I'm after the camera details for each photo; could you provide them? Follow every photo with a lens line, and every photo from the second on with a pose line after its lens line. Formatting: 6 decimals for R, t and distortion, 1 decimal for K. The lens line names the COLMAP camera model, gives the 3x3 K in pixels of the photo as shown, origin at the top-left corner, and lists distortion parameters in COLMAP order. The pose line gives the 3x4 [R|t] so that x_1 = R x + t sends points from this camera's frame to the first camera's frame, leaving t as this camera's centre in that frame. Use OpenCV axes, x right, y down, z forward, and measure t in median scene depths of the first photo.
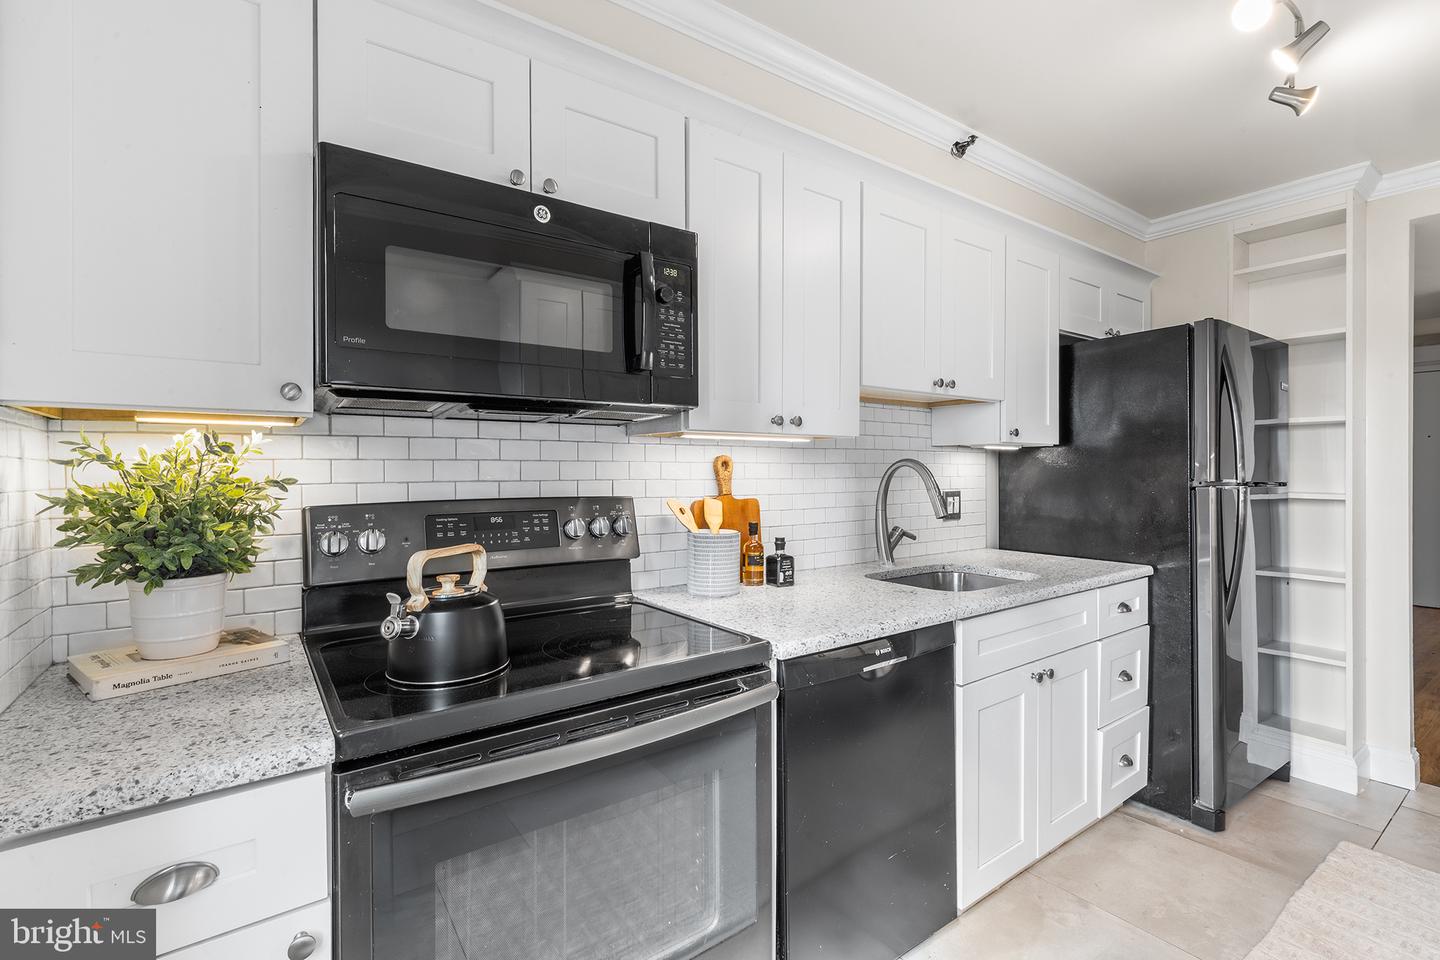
lens RADIAL K [[649.9, 0, 720.4], [0, 649.9, 462.6], [0, 0, 1]] dist [0.001651, 0.000170]
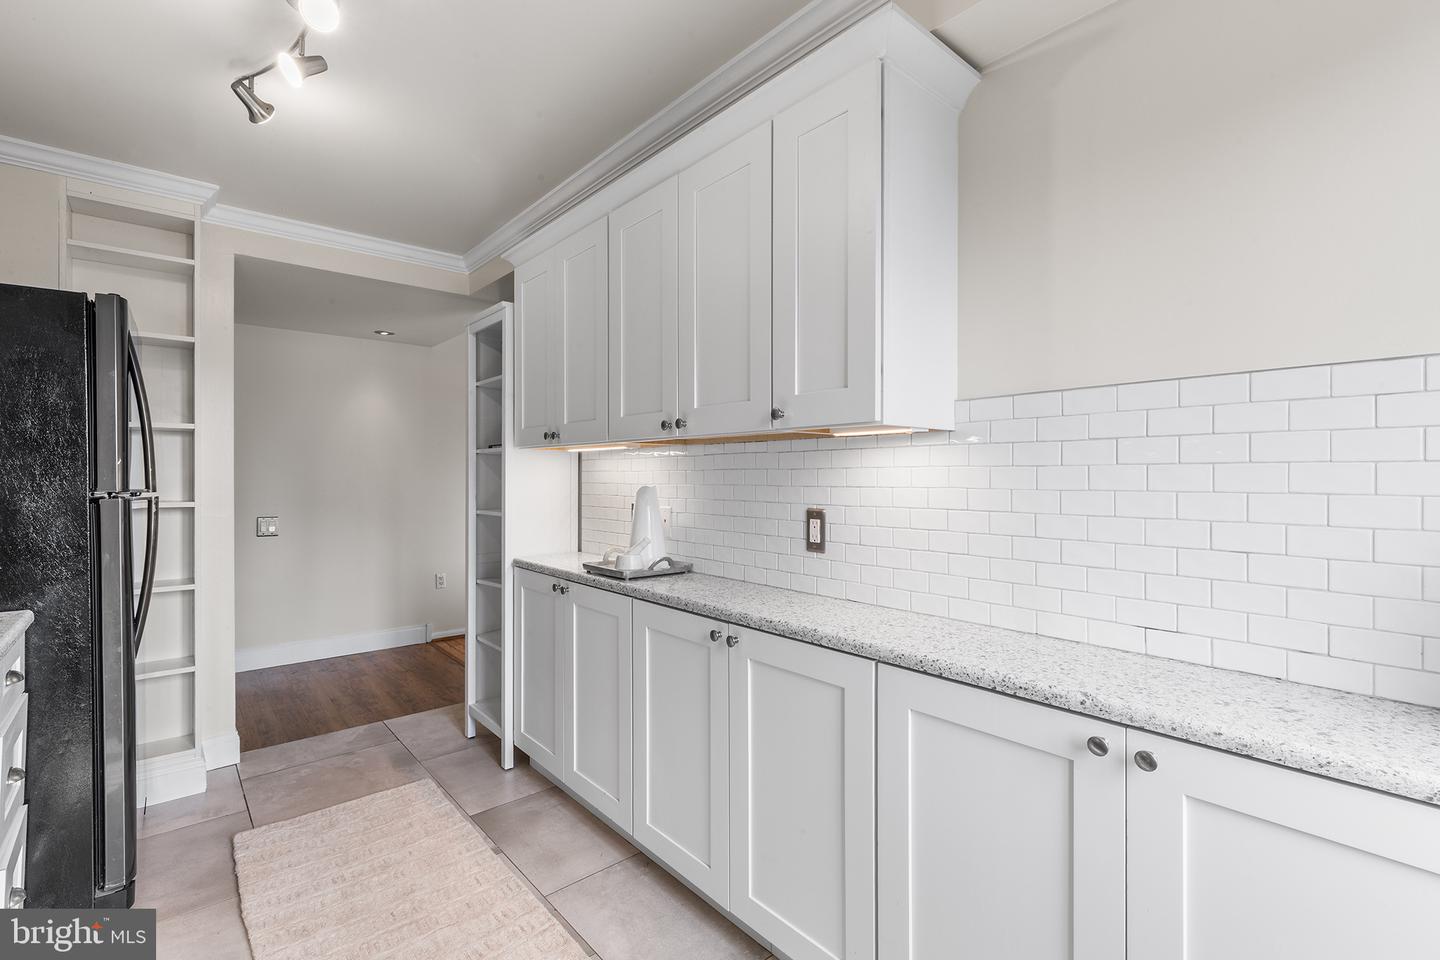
lens RADIAL K [[644.6, 0, 720.7], [0, 644.6, 473.8], [0, 0, 1]] dist [0.000849, 0.000244]
pose [[-0.086581, 0.001277, 0.996244, -0.130676], [-0.011476, 0.999932, -0.002279, -0.003111], [-0.996179, -0.011630, -0.086561, 0.303656]]
